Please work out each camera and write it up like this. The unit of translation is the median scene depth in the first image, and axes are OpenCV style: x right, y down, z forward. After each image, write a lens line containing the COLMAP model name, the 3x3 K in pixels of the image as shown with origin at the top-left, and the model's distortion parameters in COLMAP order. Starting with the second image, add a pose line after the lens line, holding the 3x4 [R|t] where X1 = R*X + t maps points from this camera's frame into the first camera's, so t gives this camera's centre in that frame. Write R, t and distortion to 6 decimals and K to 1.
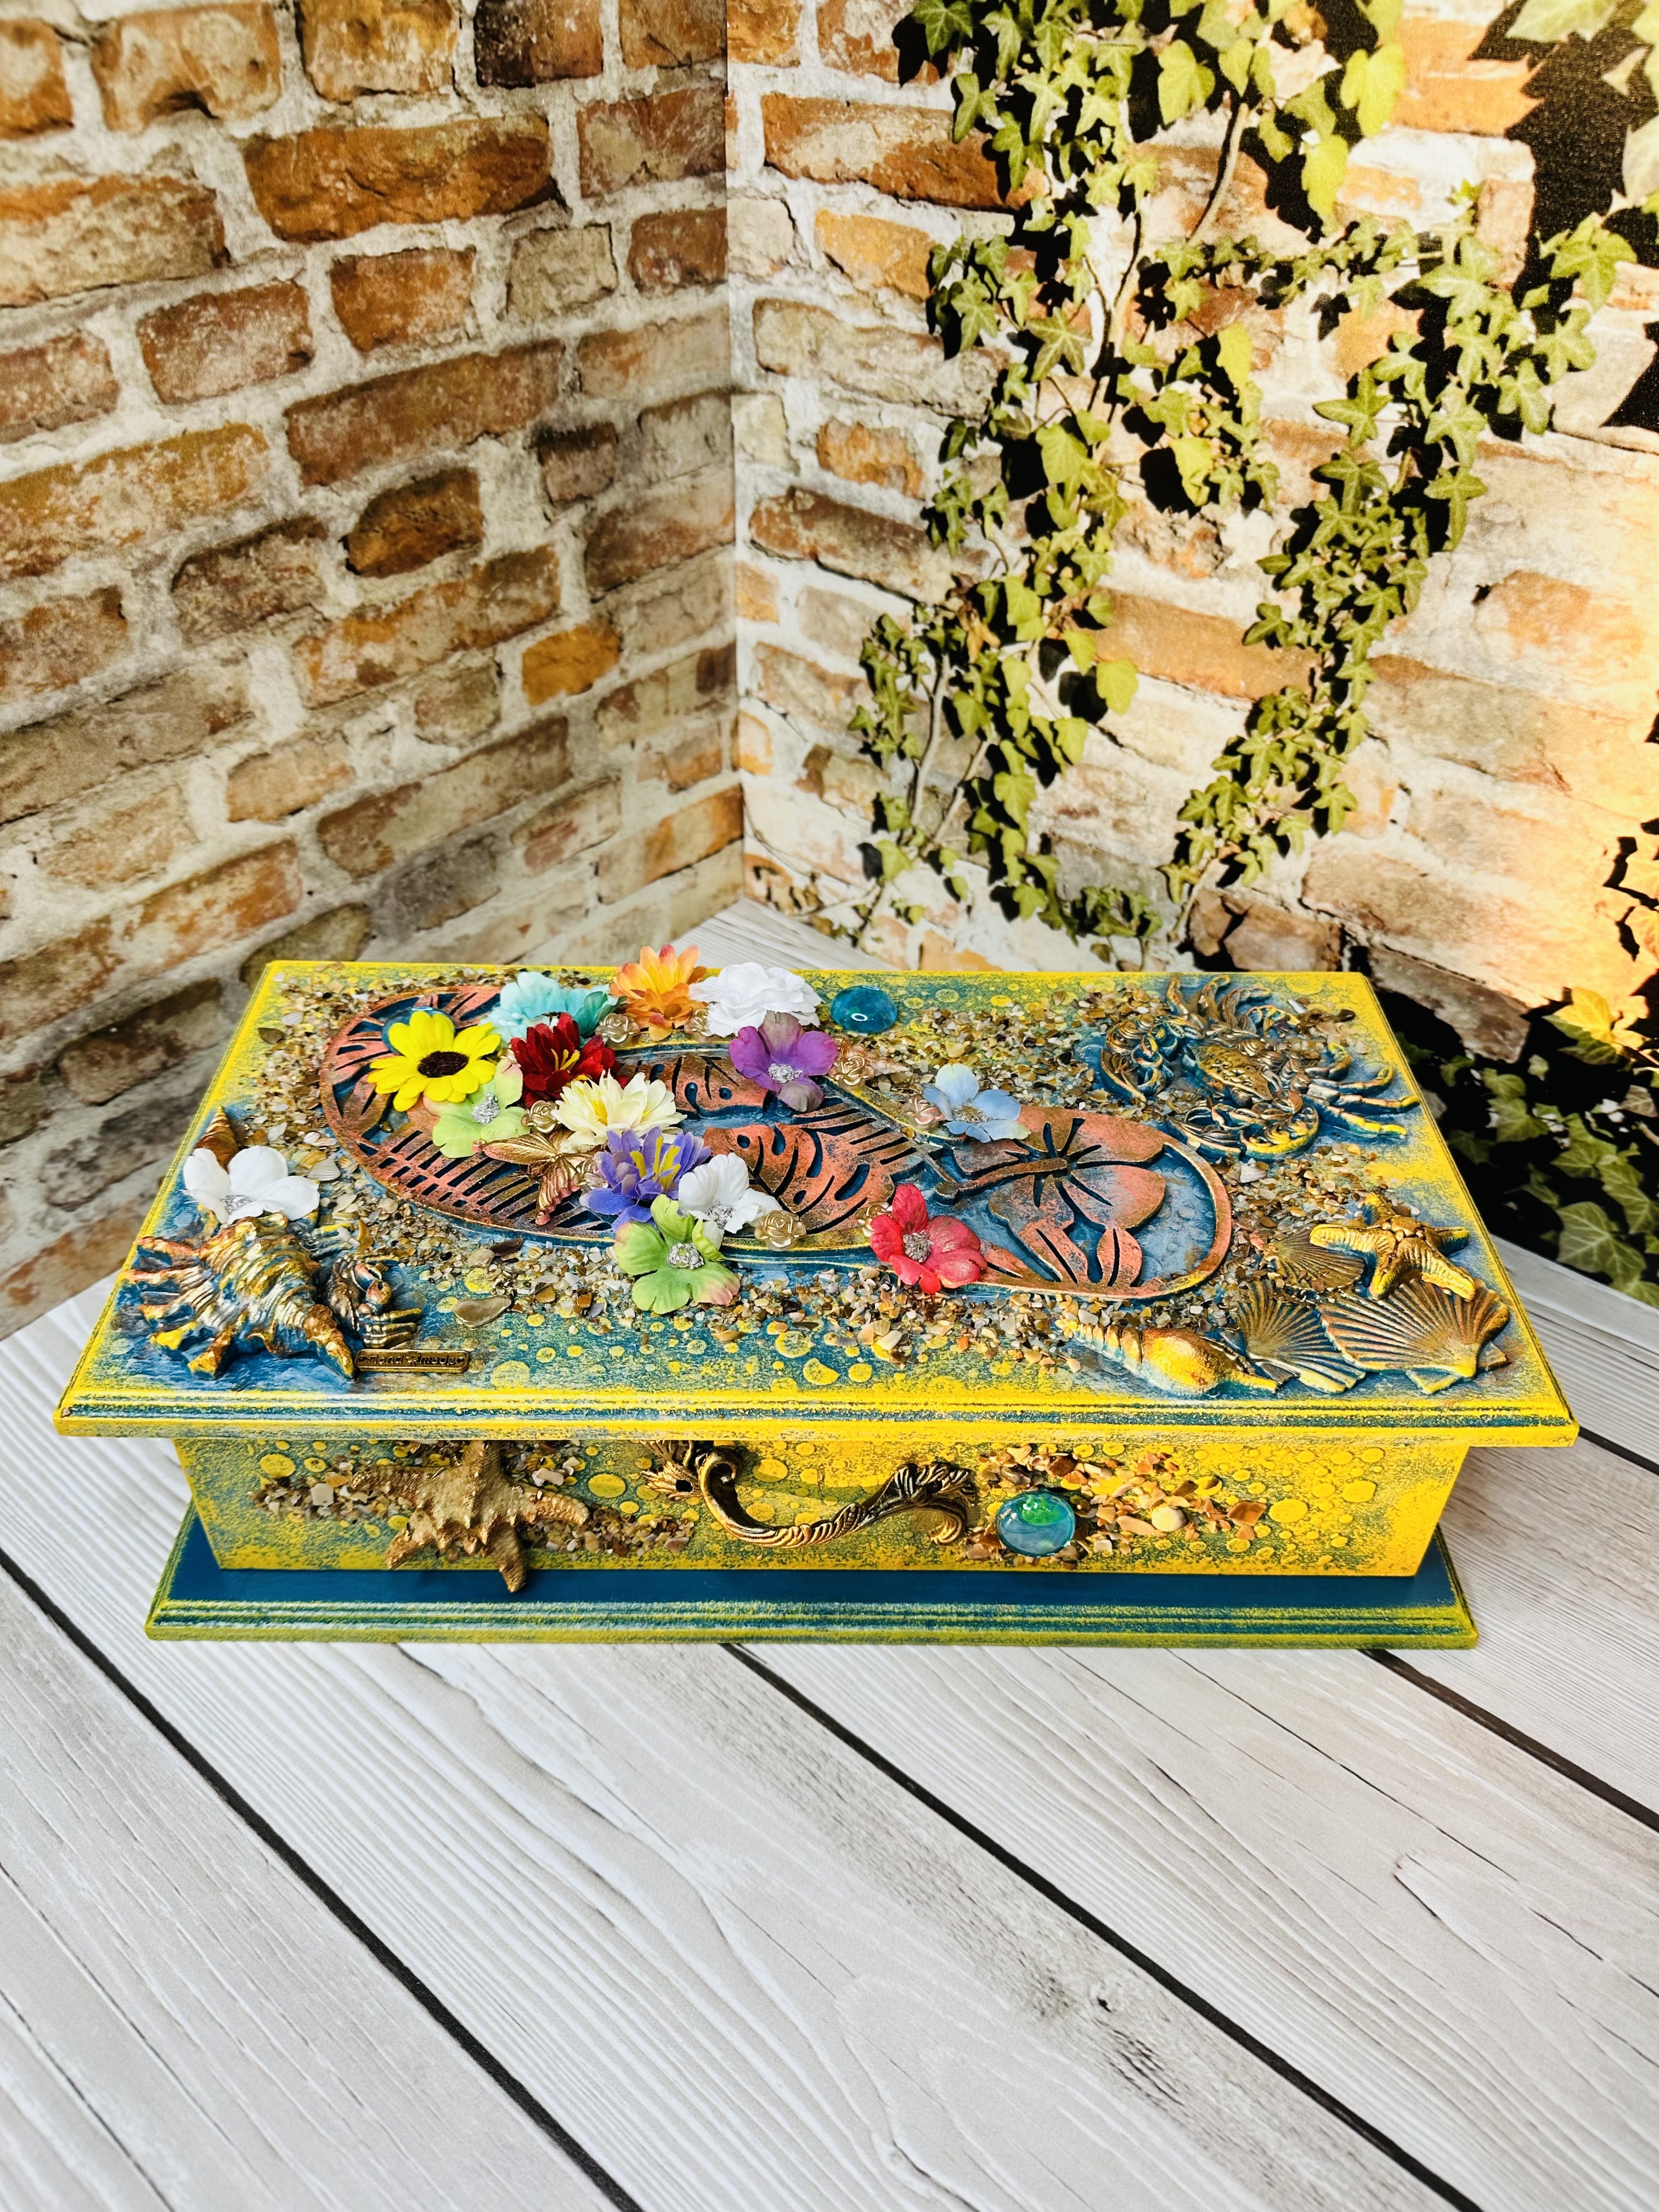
lens RADIAL K [[1555.6, 0, 823.6], [0, 1555.6, 1131.3], [0, 0, 1]] dist [0.076716, -0.134365]
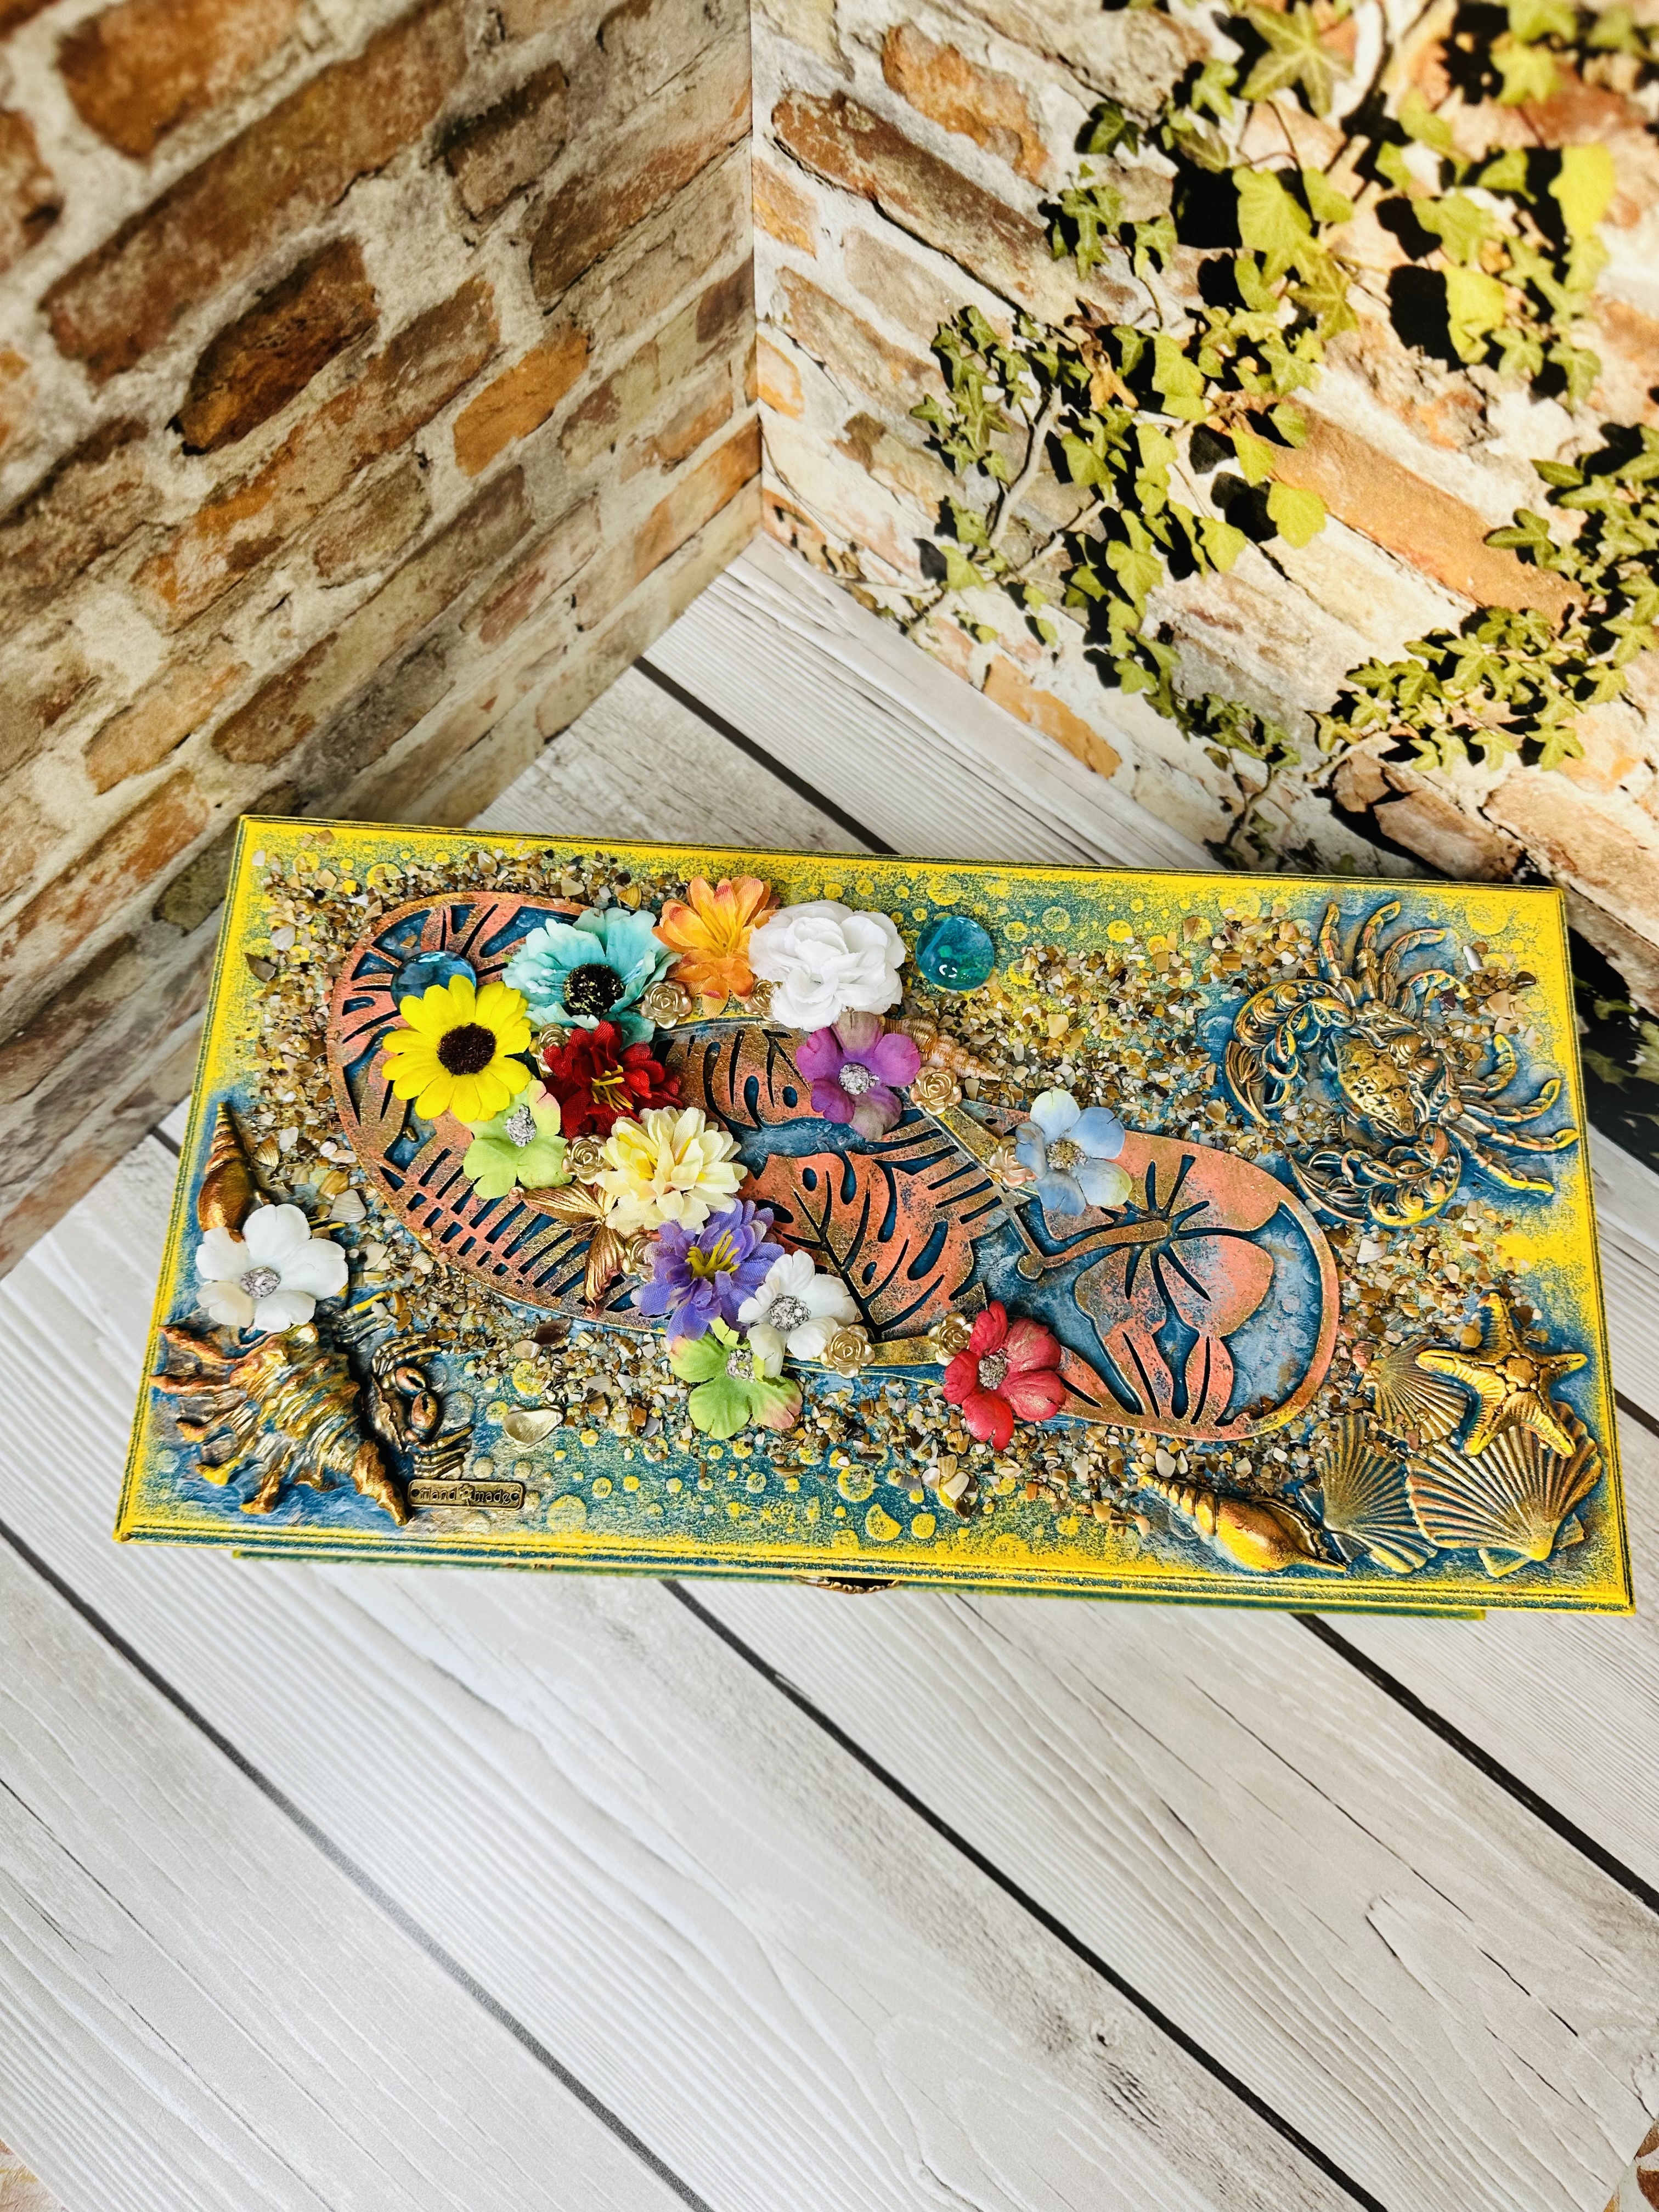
lens RADIAL K [[1586.5, 0, 842.5], [0, 1586.5, 1106.4], [0, 0, 1]] dist [-0.031234, 0.023510]
pose [[0.999834, 0.009626, 0.015480, -0.027599], [-0.016433, 0.843464, 0.536934, -0.440957], [-0.007888, -0.537099, 0.843482, 0.250694]]
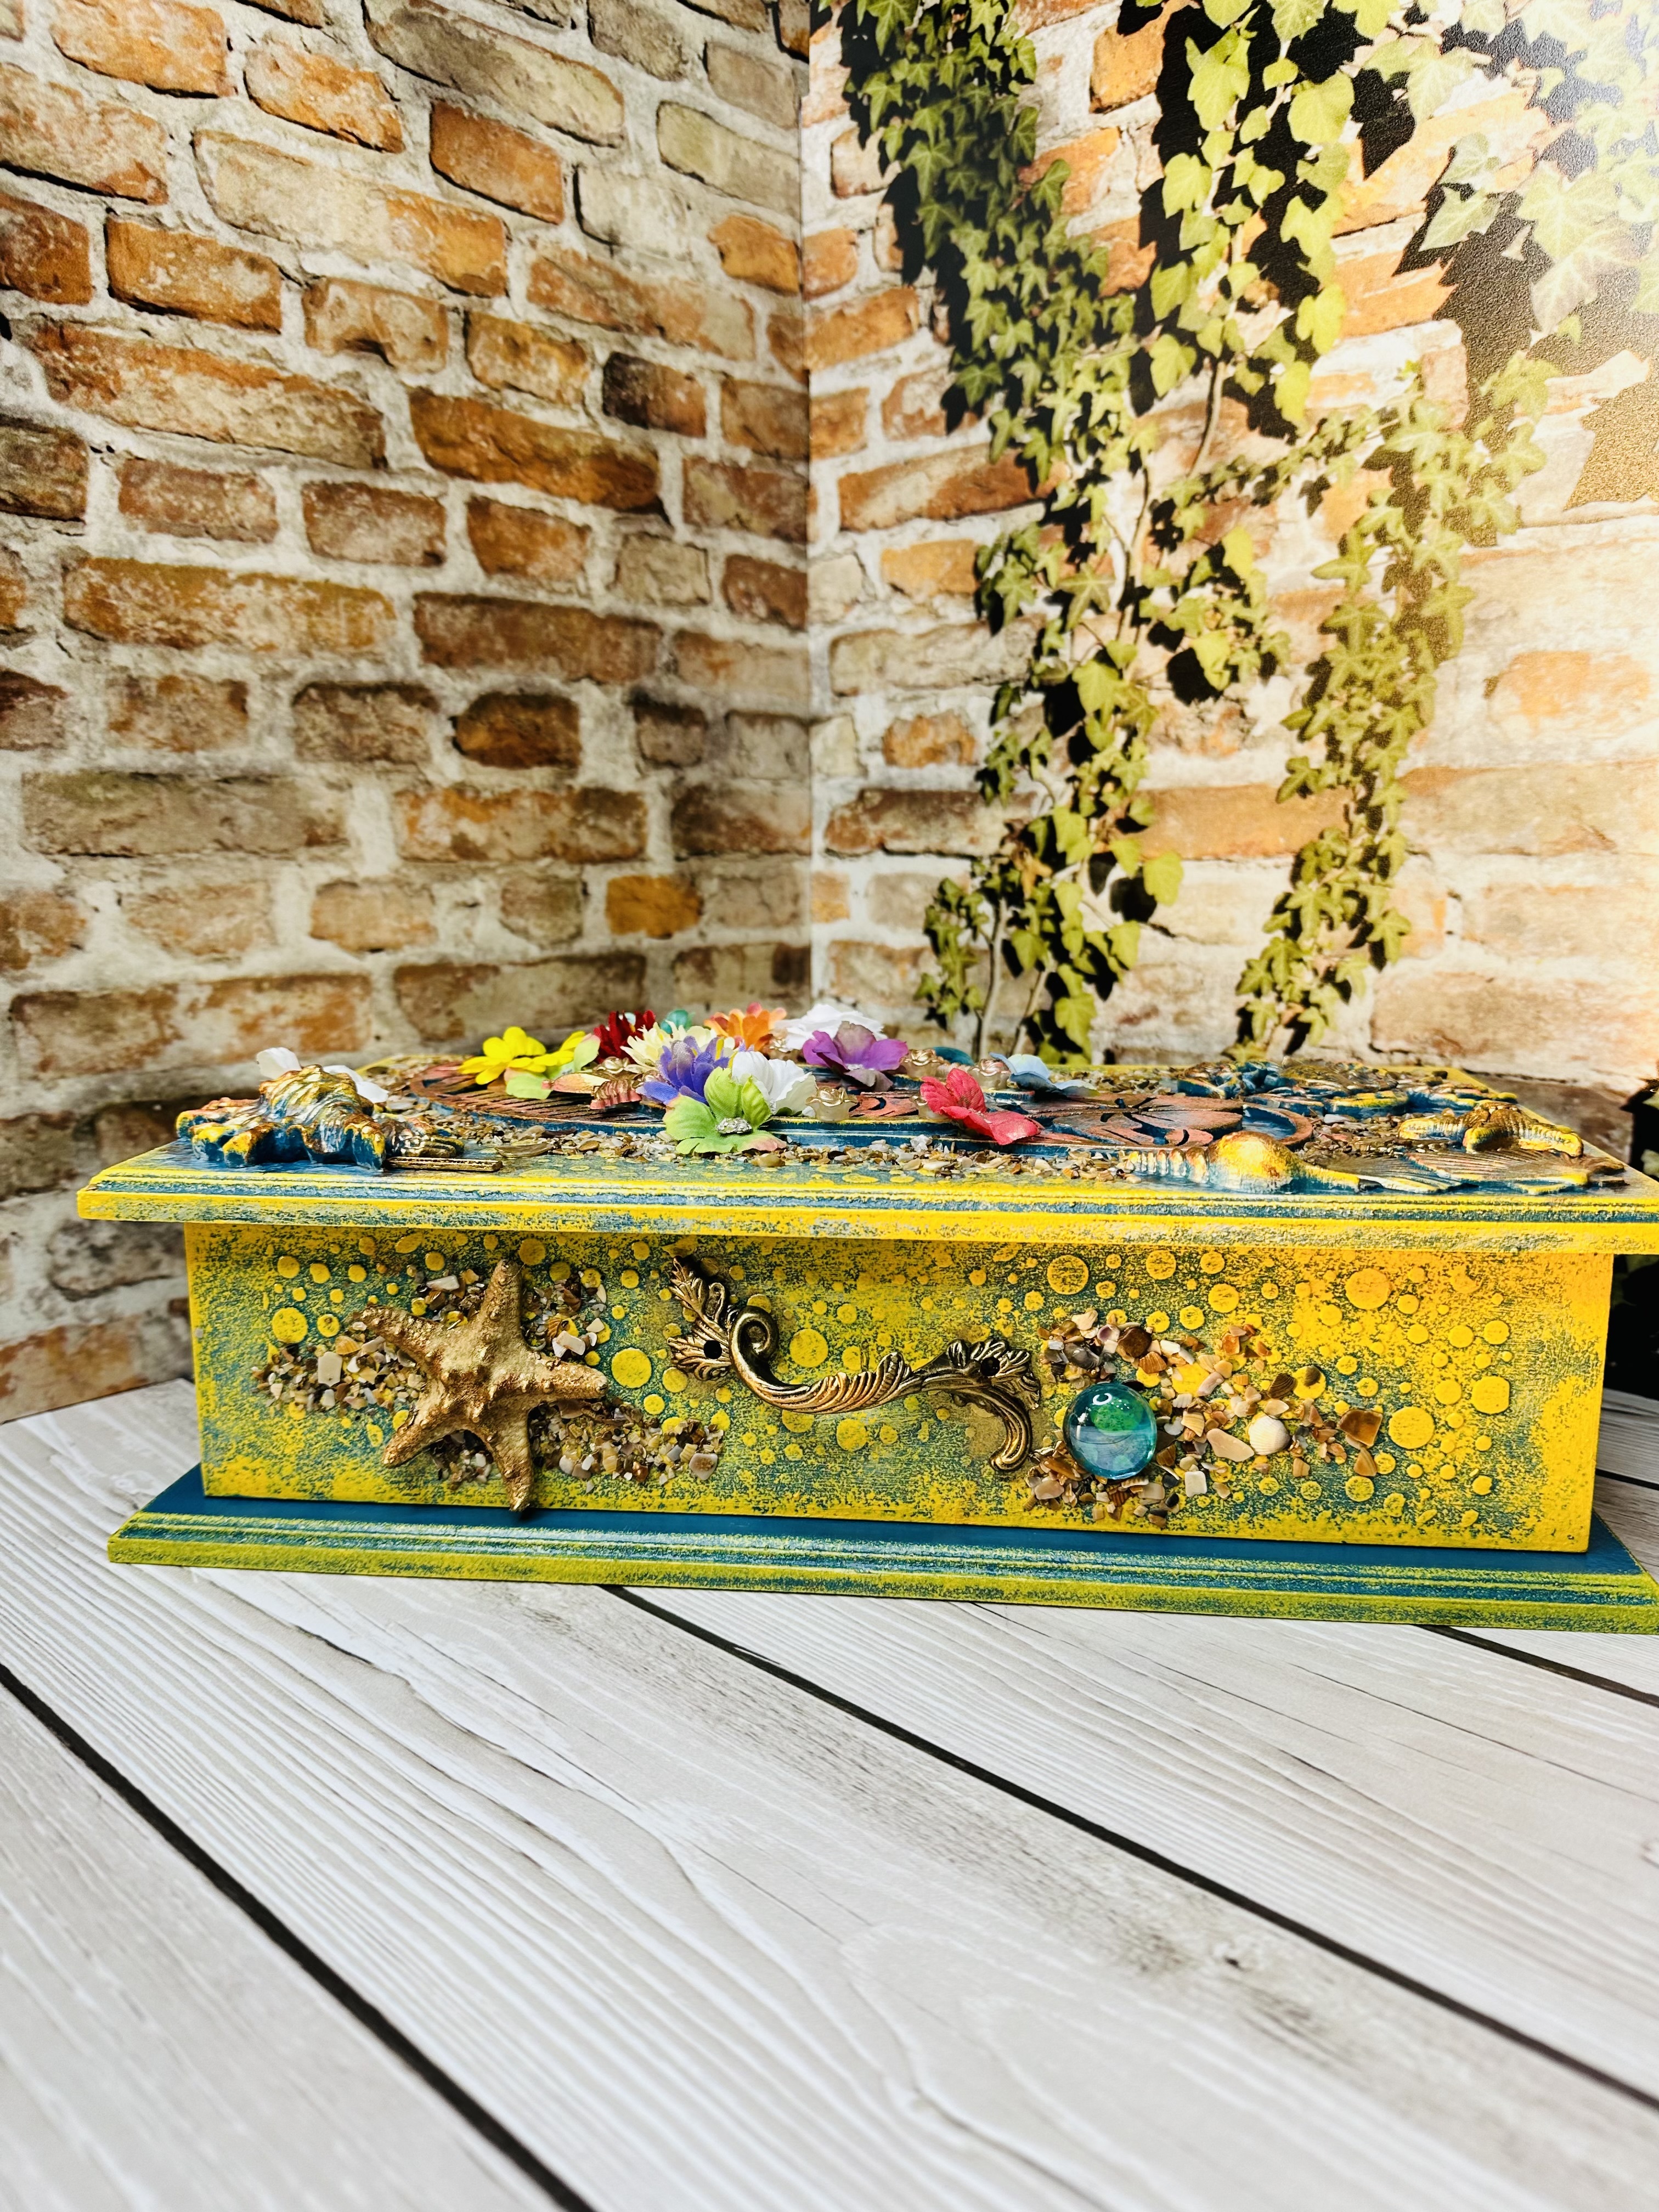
lens RADIAL K [[1571.7, 0, 834.3], [0, 1571.7, 1141.7], [0, 0, 1]] dist [0.116713, -0.213426]
pose [[0.997965, -0.005150, -0.063552, 0.033431], [-0.025634, 0.880219, -0.473875, 0.378530], [0.058380, 0.474540, 0.878296, 0.140164]]
